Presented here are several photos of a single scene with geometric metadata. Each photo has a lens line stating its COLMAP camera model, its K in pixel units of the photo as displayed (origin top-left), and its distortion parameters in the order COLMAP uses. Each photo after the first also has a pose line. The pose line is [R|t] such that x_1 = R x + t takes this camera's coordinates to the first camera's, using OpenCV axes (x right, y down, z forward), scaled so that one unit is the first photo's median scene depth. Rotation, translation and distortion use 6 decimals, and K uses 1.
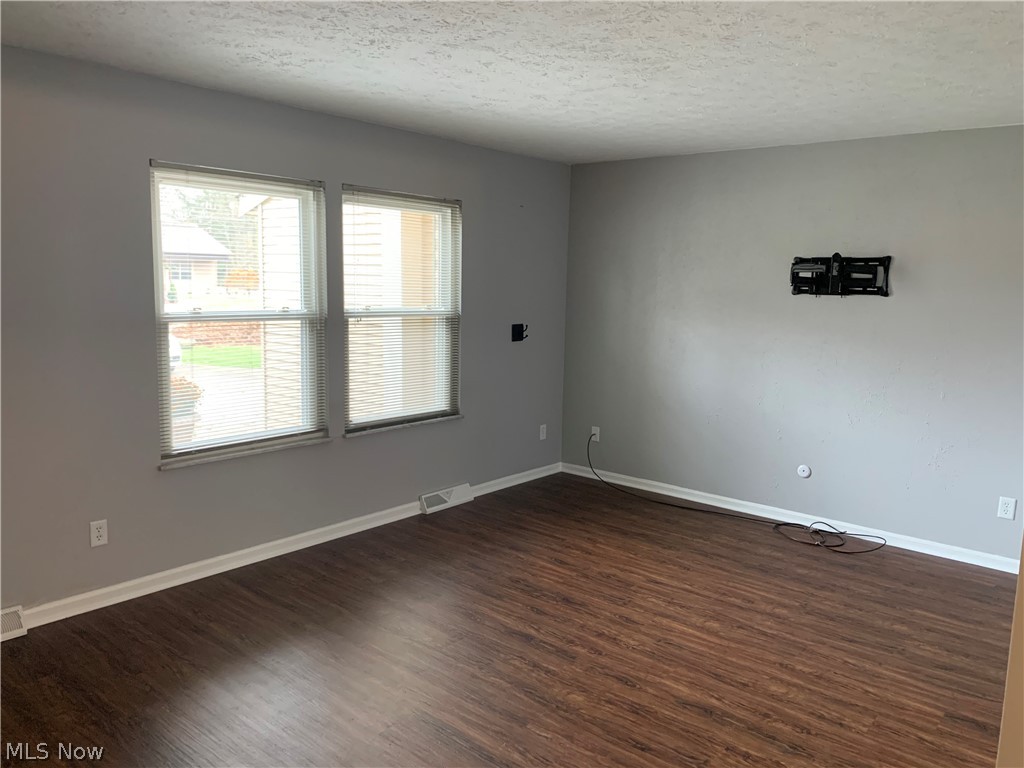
lens RADIAL K [[781.5, 0, 506.3], [0, 781.5, 376.7], [0, 0, 1]] dist [0.013473, -0.030279]
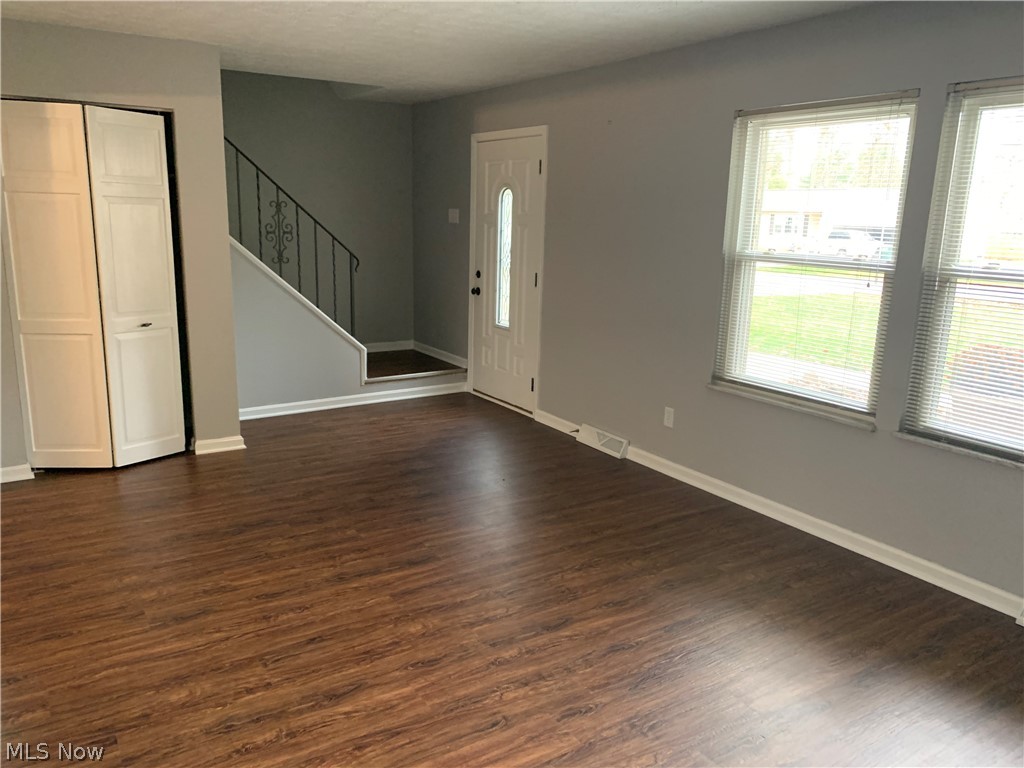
lens RADIAL K [[781.5, 0, 508.2], [0, 781.5, 389.6], [0, 0, 1]] dist [0.013473, -0.030279]
pose [[-0.287066, 0.187755, -0.939330, 0.883740], [-0.148906, 0.959936, 0.237381, -0.128946], [0.946267, 0.208015, -0.247607, 1.224767]]
